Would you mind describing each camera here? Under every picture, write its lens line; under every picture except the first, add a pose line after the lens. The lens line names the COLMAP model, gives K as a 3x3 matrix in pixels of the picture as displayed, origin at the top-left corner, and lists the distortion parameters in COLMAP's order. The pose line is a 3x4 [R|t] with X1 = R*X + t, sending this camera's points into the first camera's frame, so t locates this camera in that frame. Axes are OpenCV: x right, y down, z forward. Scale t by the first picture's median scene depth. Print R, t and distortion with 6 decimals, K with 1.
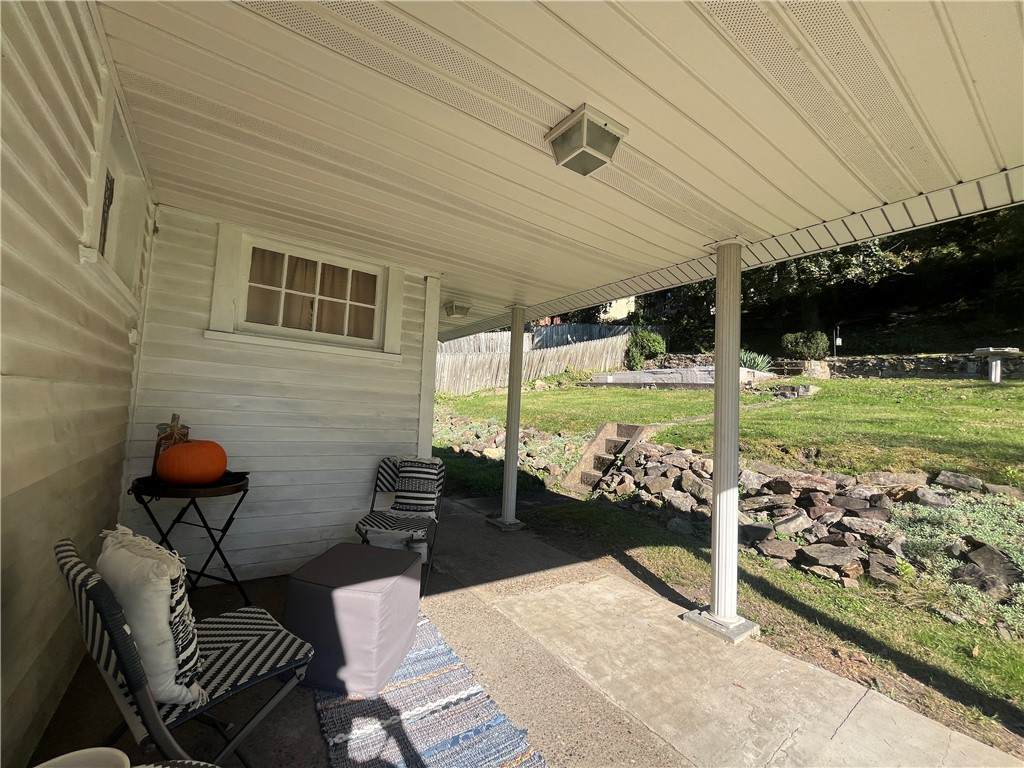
lens RADIAL K [[417.1, 0, 510.1], [0, 417.1, 384.6], [0, 0, 1]] dist [0.001424, 0.000046]
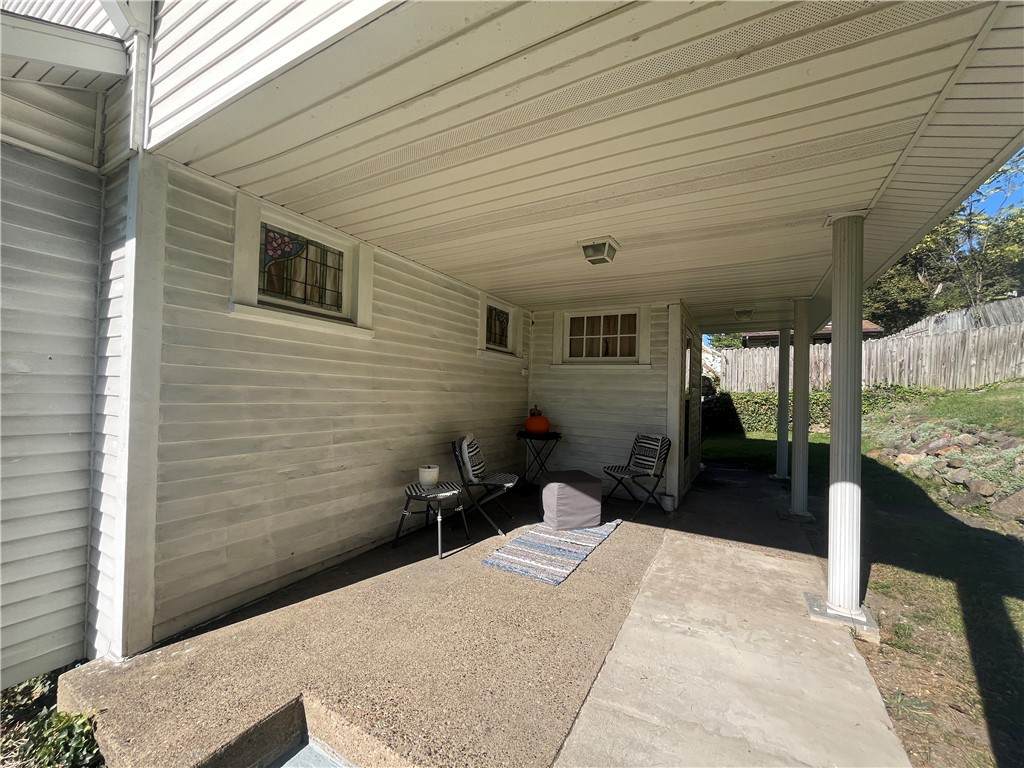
lens RADIAL K [[417.1, 0, 511.5], [0, 417.1, 385.8], [0, 0, 1]] dist [0.001424, 0.000046]
pose [[0.437809, -0.053426, -0.897479, 1.001519], [0.049761, 0.998143, -0.035144, 0.035699], [0.897690, -0.029273, 0.439655, -0.093347]]
